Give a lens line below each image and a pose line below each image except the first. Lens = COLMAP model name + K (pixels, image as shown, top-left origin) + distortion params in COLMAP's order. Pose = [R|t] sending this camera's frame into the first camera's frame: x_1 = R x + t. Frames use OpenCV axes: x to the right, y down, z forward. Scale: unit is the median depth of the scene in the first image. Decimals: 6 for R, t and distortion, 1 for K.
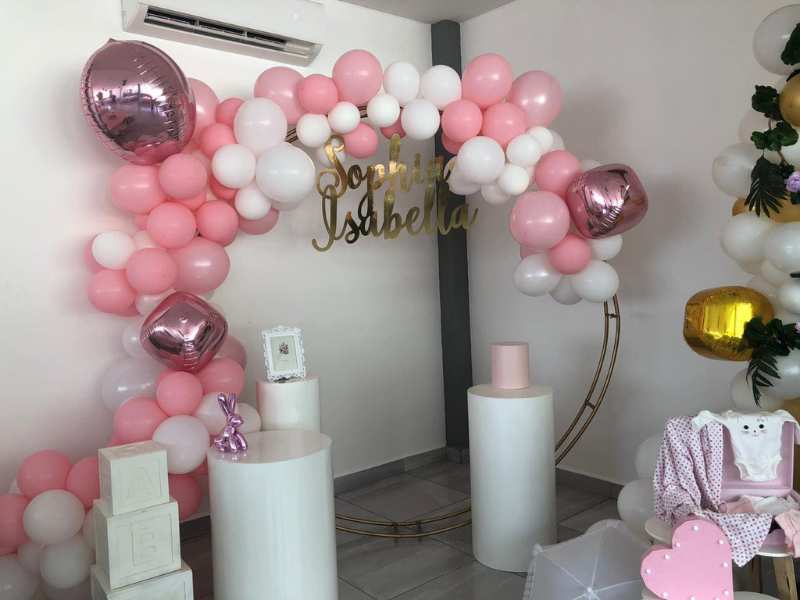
lens RADIAL K [[643.5, 0, 401.0], [0, 643.5, 294.4], [0, 0, 1]] dist [0.077905, -0.094682]
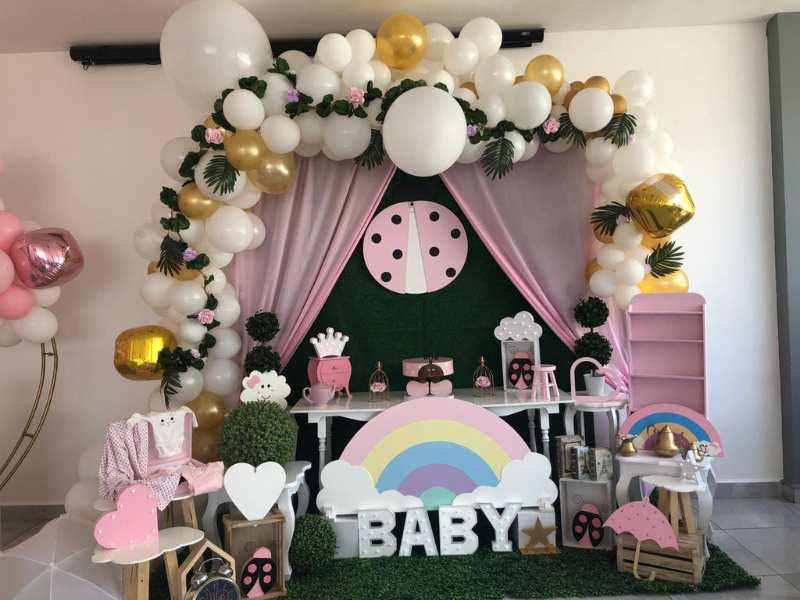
lens RADIAL K [[608.0, 0, 397.6], [0, 608.0, 282.7], [0, 0, 1]] dist [0.004609, 0.004272]
pose [[0.640094, 0.023976, 0.767922, -0.152410], [0.041387, 0.996986, -0.065626, 0.003305], [-0.767181, 0.073789, 0.637172, -0.239084]]
